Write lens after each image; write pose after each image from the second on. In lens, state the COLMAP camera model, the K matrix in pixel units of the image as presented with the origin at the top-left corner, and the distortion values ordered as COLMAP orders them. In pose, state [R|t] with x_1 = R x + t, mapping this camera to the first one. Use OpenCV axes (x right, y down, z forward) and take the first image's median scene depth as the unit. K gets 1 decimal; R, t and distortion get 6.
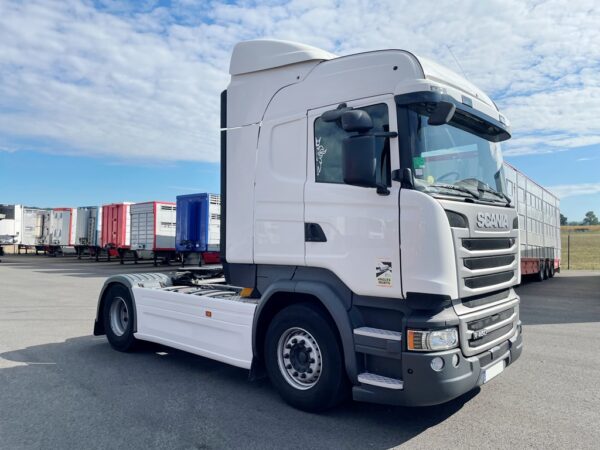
lens RADIAL K [[456.6, 0, 299.6], [0, 456.6, 227.0], [0, 0, 1]] dist [0.102462, -0.131168]
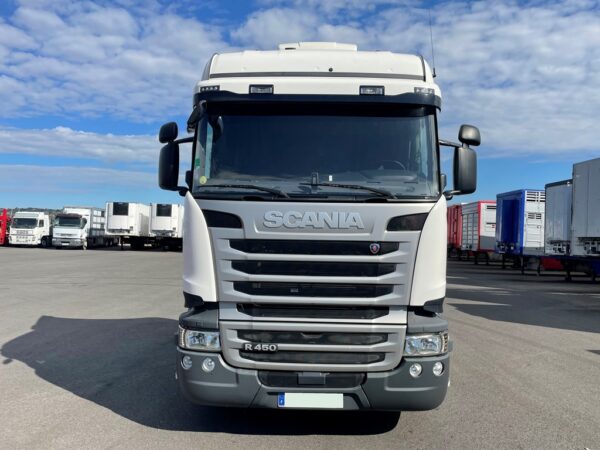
lens RADIAL K [[456.6, 0, 299.6], [0, 456.6, 227.0], [0, 0, 1]] dist [0.102462, -0.131168]
pose [[0.654818, 0.002322, -0.755783, 0.182990], [-0.003269, 0.999995, 0.000240, -0.000118], [0.755780, 0.002314, 0.654822, 0.078861]]
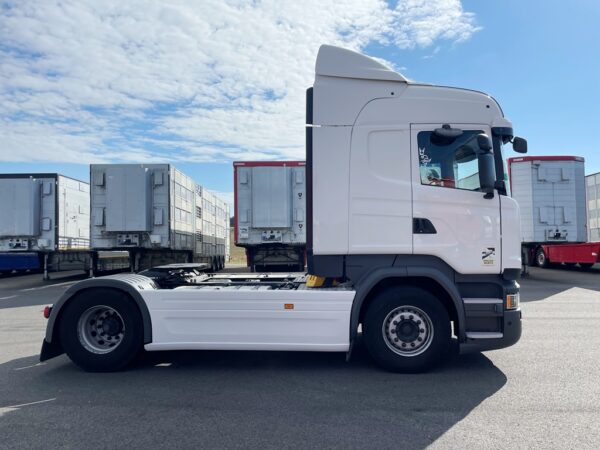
lens RADIAL K [[456.6, 0, 299.6], [0, 456.6, 227.0], [0, 0, 1]] dist [0.102462, -0.131168]
pose [[0.778328, 0.011152, 0.627758, -0.176242], [-0.011231, 0.999930, -0.003839, 0.004166], [-0.627757, -0.004063, 0.778399, 0.044527]]
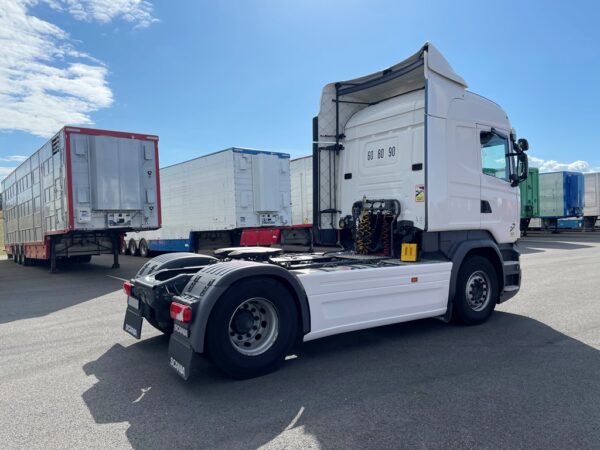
lens RADIAL K [[456.6, 0, 299.6], [0, 456.6, 227.0], [0, 0, 1]] dist [0.102462, -0.131168]
pose [[0.226846, -0.017242, 0.973778, -0.287745], [-0.010465, 0.999742, 0.020140, 0.009770], [-0.973874, -0.014759, 0.226607, 0.222162]]
